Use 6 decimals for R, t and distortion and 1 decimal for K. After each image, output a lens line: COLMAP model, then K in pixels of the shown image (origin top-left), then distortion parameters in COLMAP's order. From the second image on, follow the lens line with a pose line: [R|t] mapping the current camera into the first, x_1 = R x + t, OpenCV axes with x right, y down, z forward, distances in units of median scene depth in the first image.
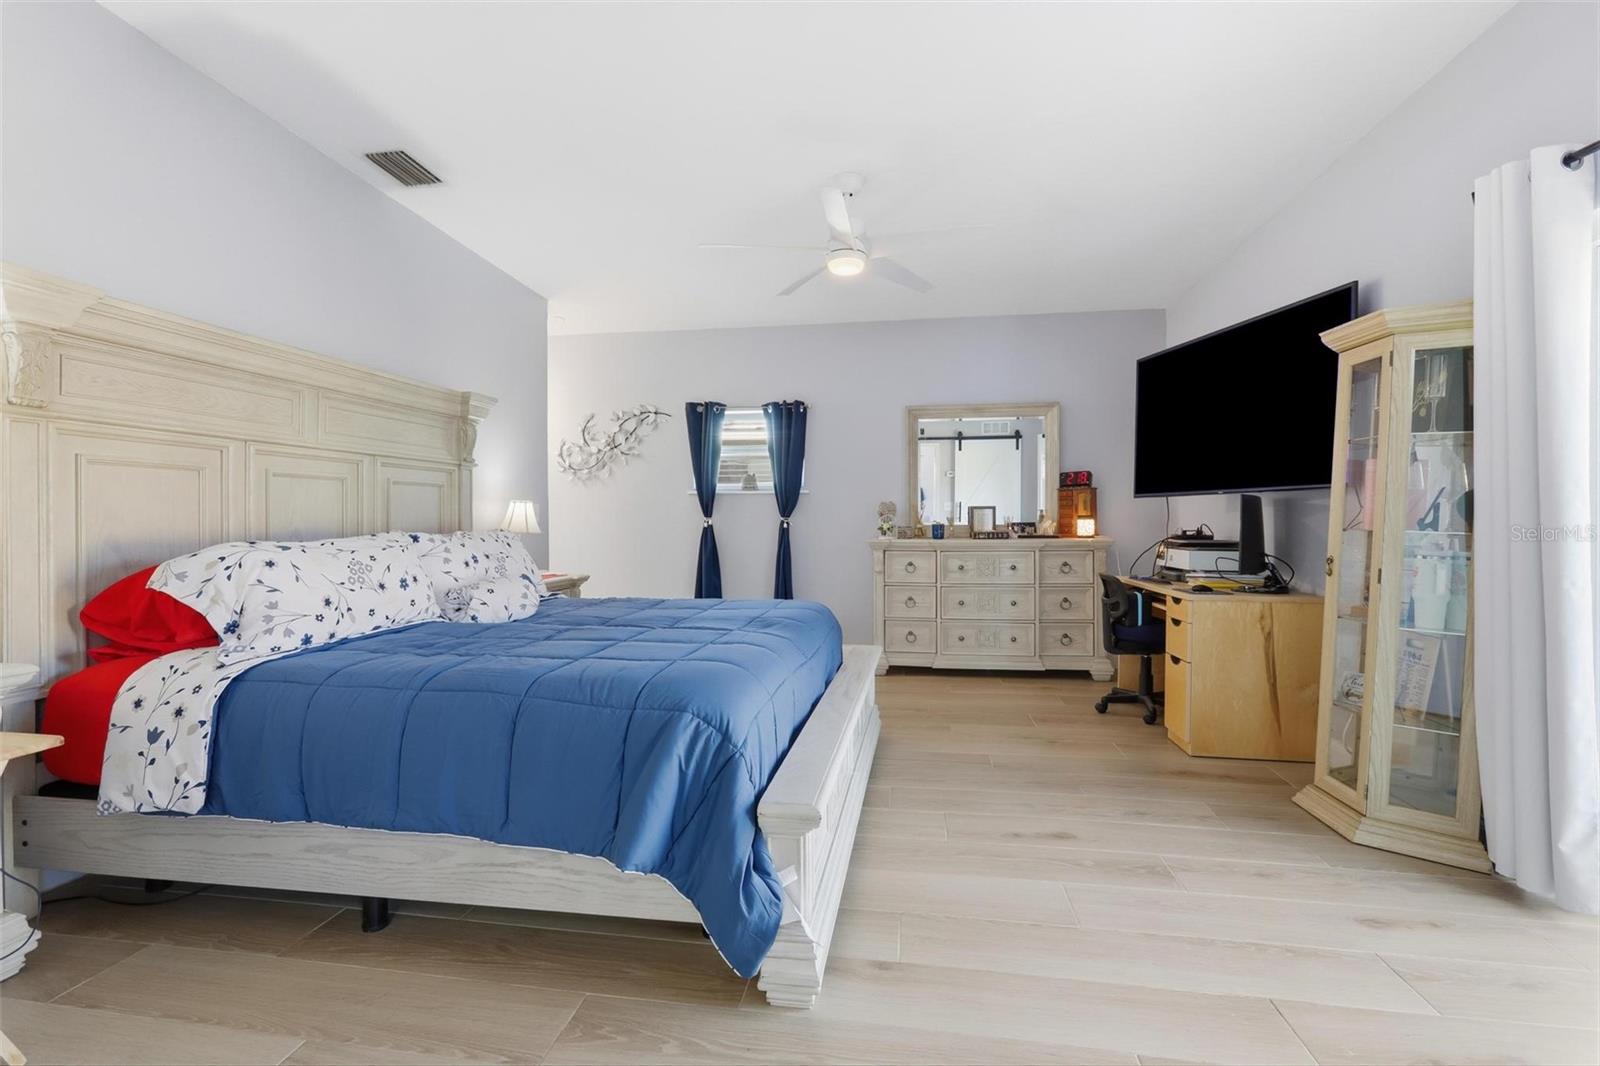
lens RADIAL K [[720.3, 0, 795.2], [0, 720.3, 524.2], [0, 0, 1]] dist [-0.002489, 0.000229]
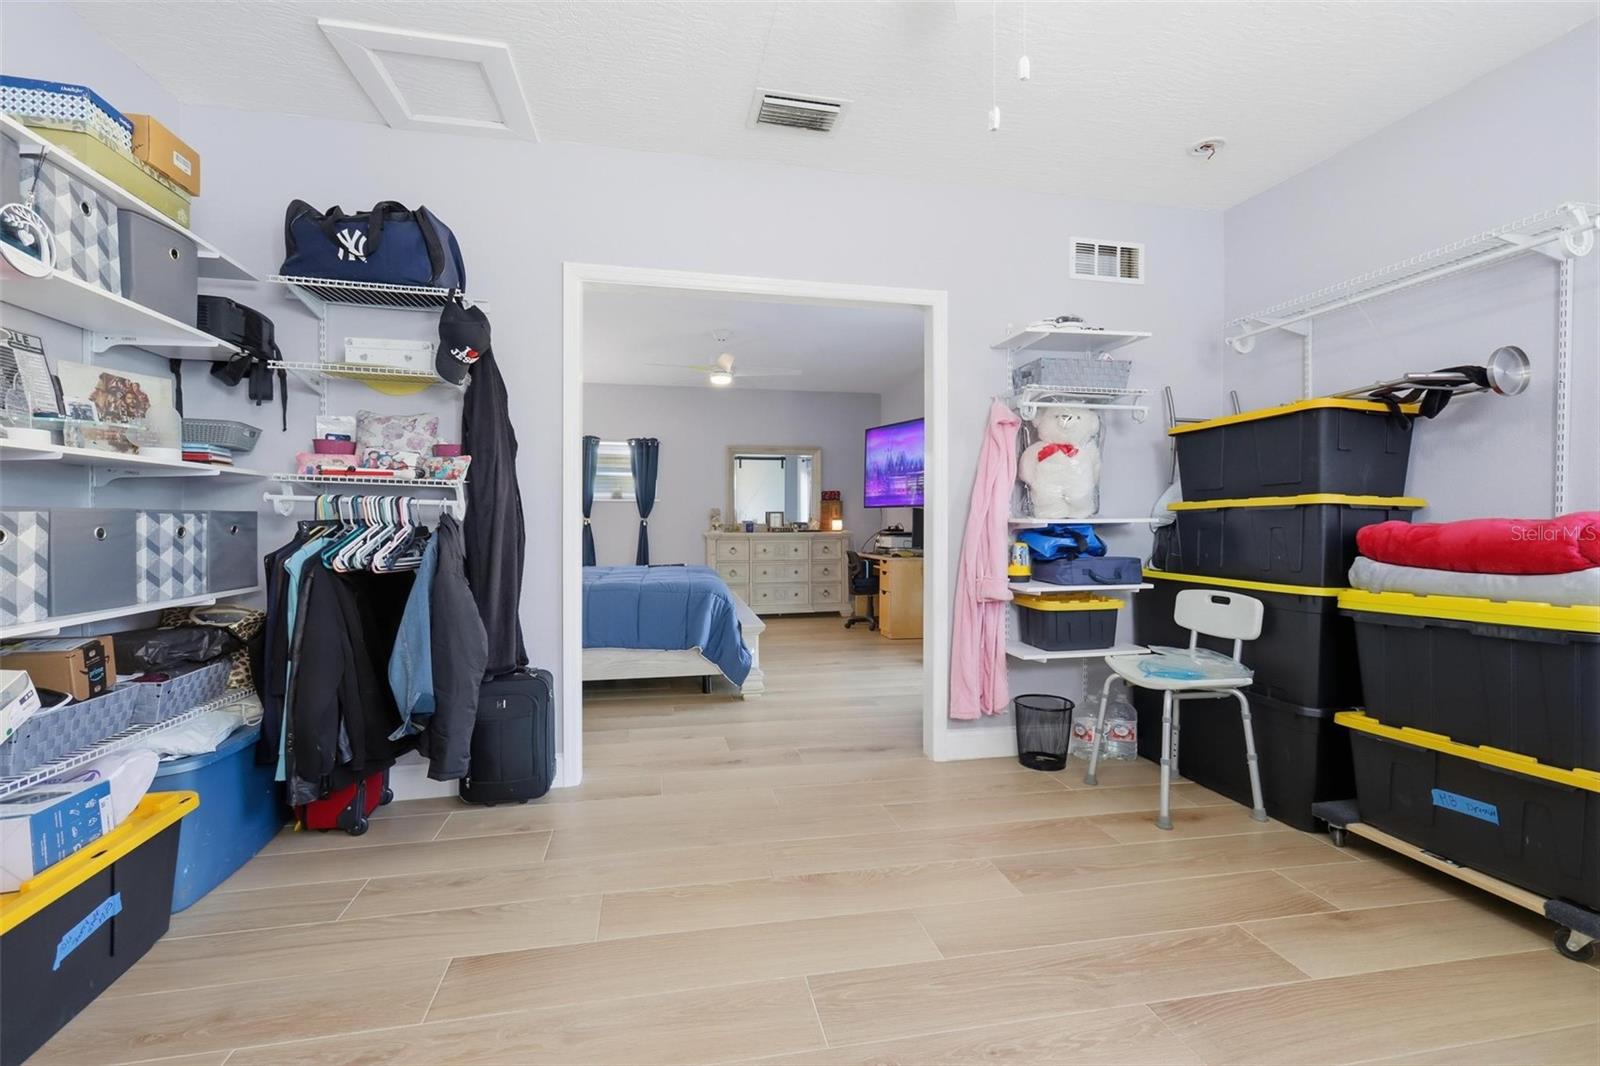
lens RADIAL K [[720.3, 0, 795.2], [0, 720.3, 524.2], [0, 0, 1]] dist [-0.002489, 0.000229]
pose [[0.938364, 0.001984, 0.345644, -0.263169], [-0.001086, 0.999996, -0.002791, 0.007257], [-0.345648, 0.002244, 0.938361, -0.528729]]
